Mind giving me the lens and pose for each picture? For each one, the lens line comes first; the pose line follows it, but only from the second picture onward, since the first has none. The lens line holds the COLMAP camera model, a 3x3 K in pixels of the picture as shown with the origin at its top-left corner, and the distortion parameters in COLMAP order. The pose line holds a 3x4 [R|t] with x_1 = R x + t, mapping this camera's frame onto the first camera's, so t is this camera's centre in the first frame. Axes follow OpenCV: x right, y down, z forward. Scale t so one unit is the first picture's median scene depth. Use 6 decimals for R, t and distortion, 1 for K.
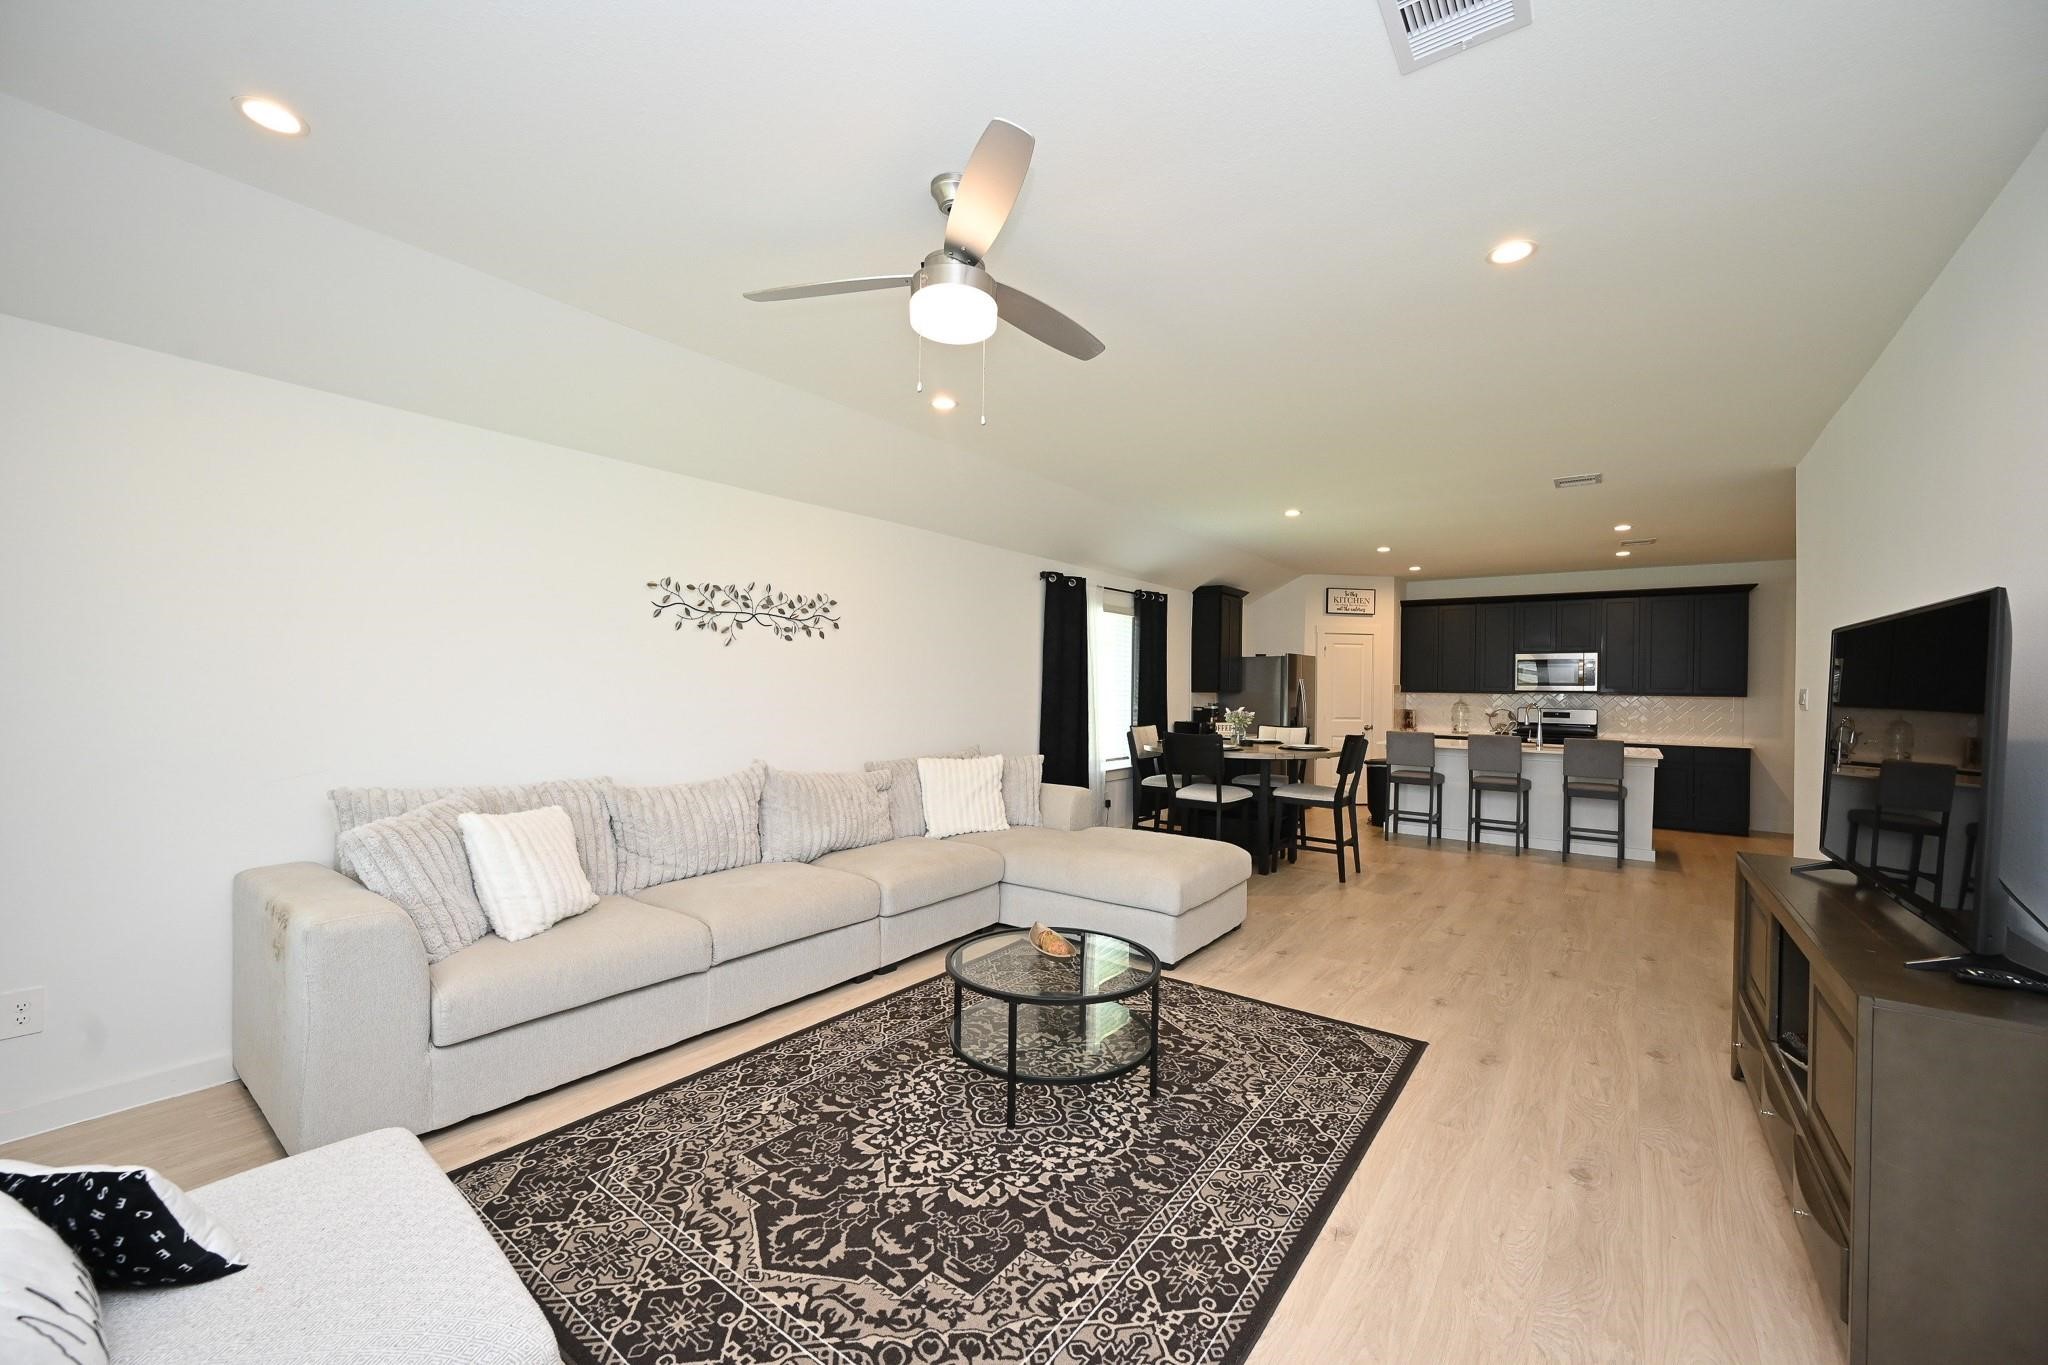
lens RADIAL K [[805.9, 0, 1013.6], [0, 805.9, 687.9], [0, 0, 1]] dist [0.001536, -0.000456]
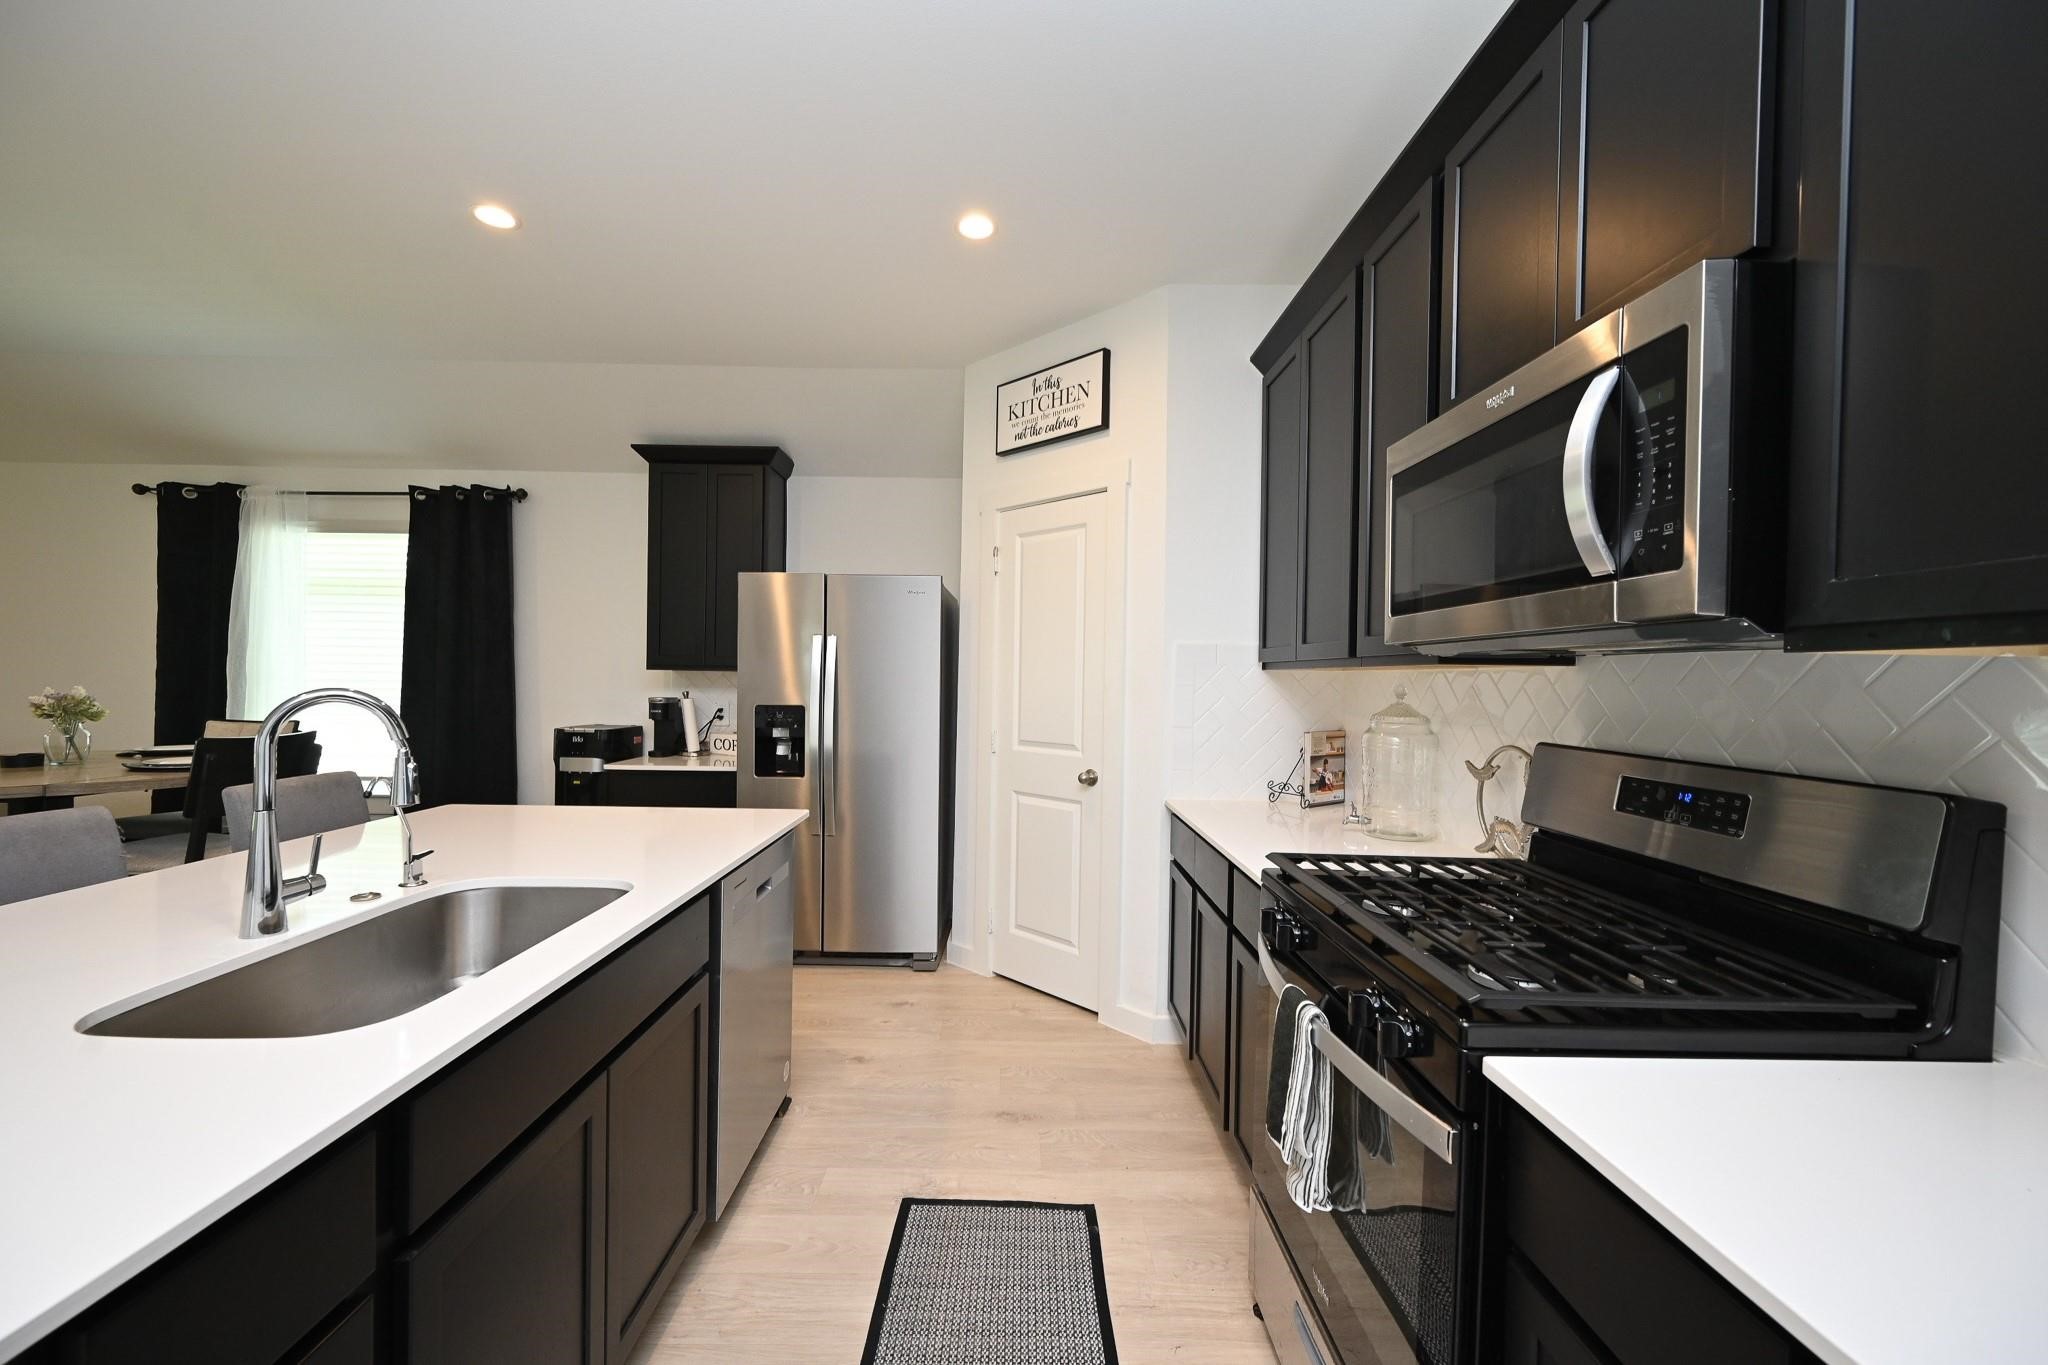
lens RADIAL K [[805.9, 0, 1028.5], [0, 805.9, 688.1], [0, 0, 1]] dist [0.001536, -0.000456]
pose [[0.612060, 0.003713, -0.790803, 2.015663], [-0.010494, 0.999939, -0.003427, 0.042114], [0.790742, 0.010397, 0.612062, 2.304396]]
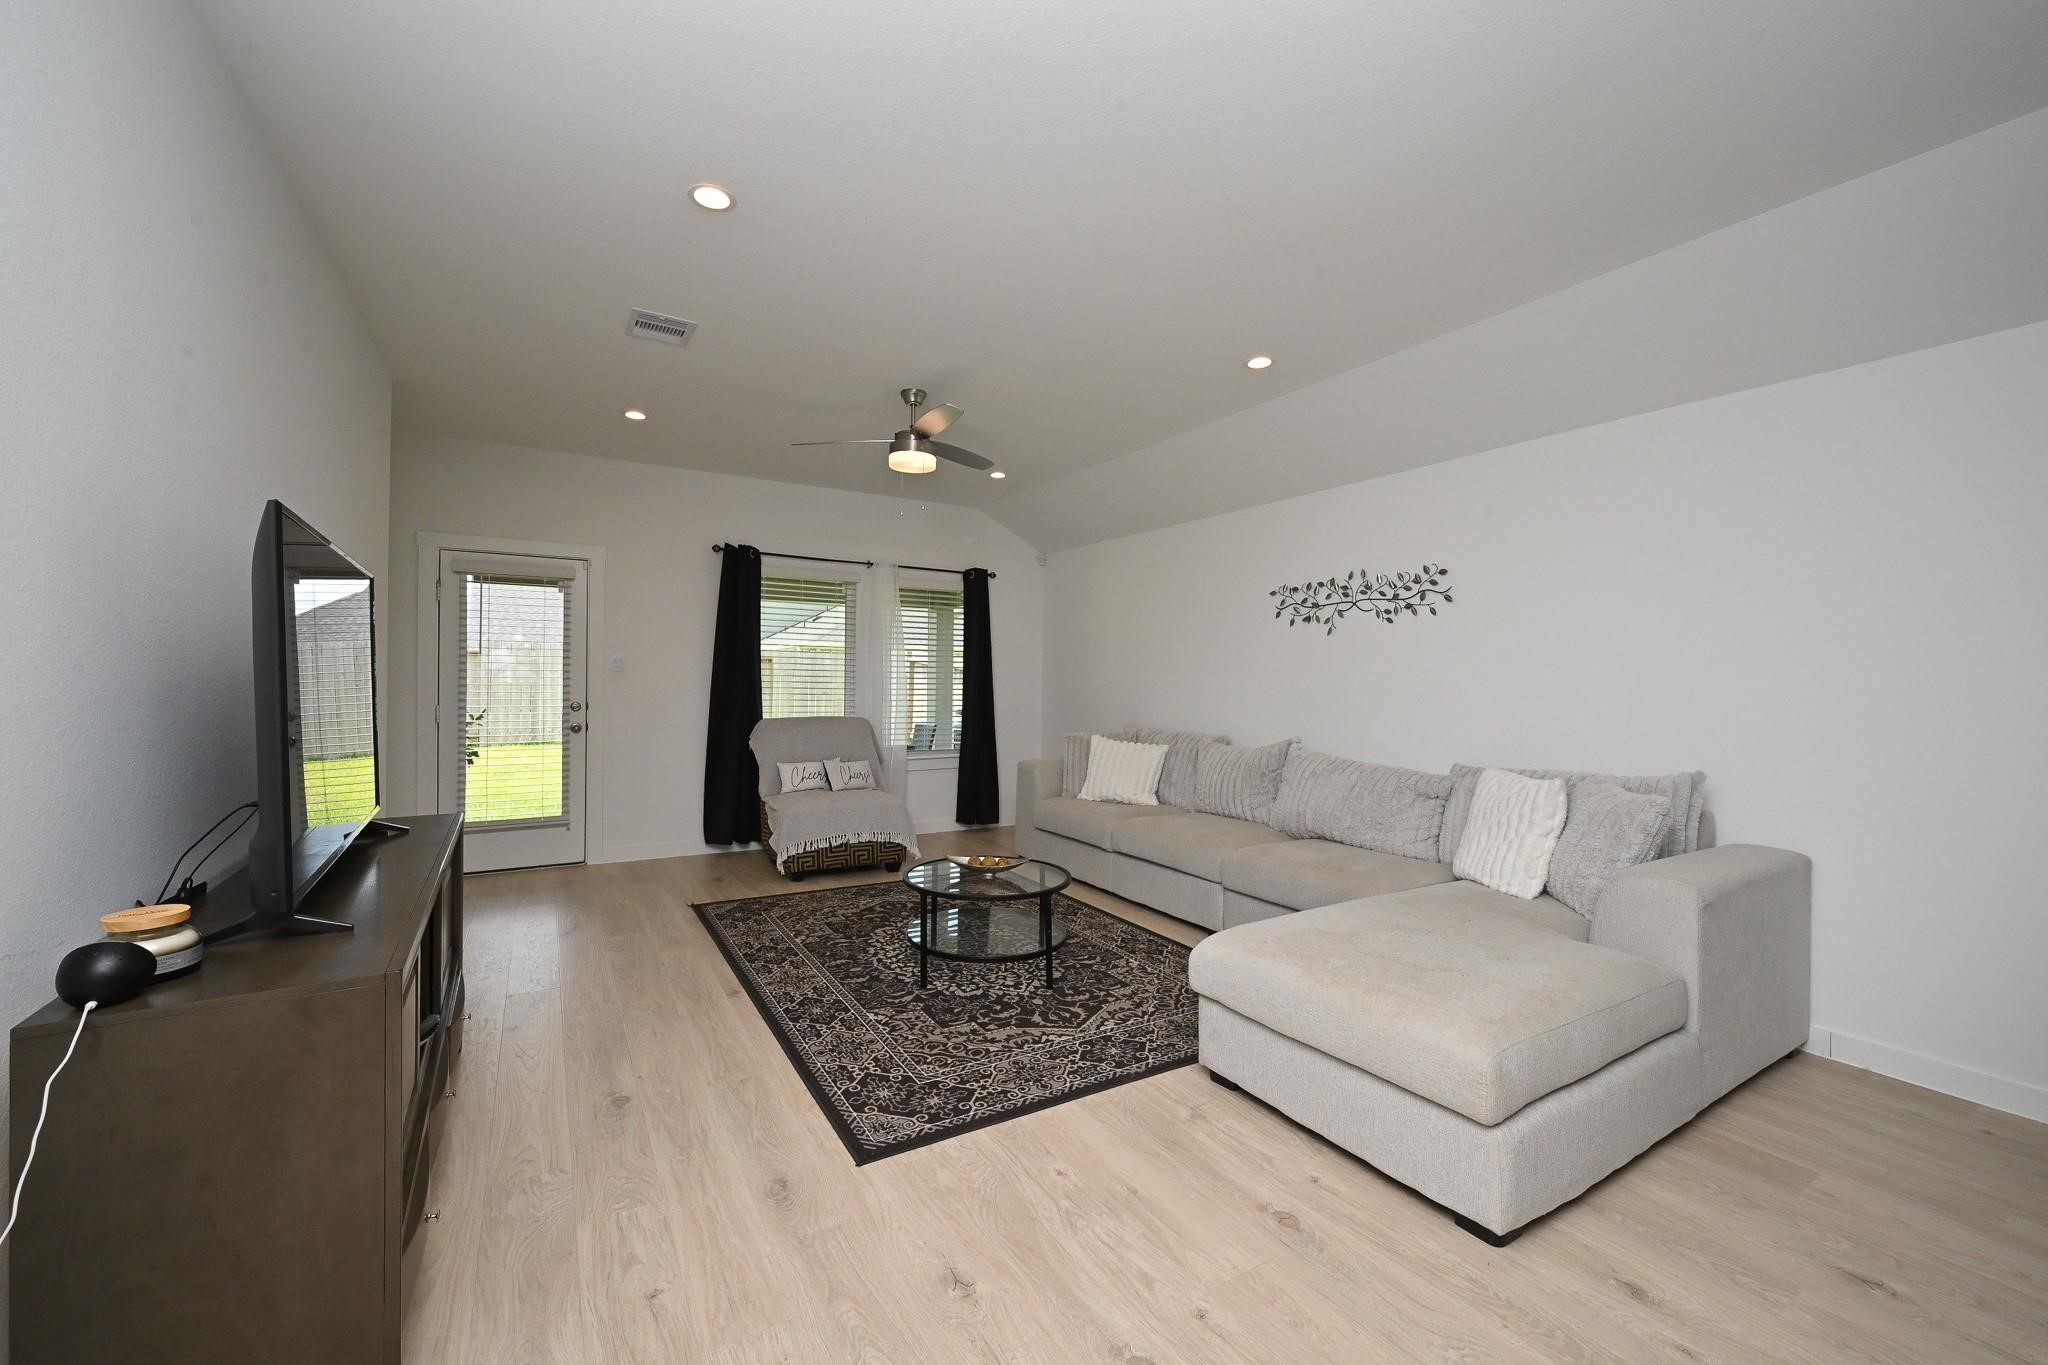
lens RADIAL K [[805.9, 0, 1023.7], [0, 805.9, 683.0], [0, 0, 1]] dist [0.001536, -0.000456]
pose [[-0.370163, -0.013440, -0.928870, 1.057171], [-0.018092, 0.999810, -0.007256, 0.036981], [0.928791, 0.014119, -0.370336, 1.324210]]
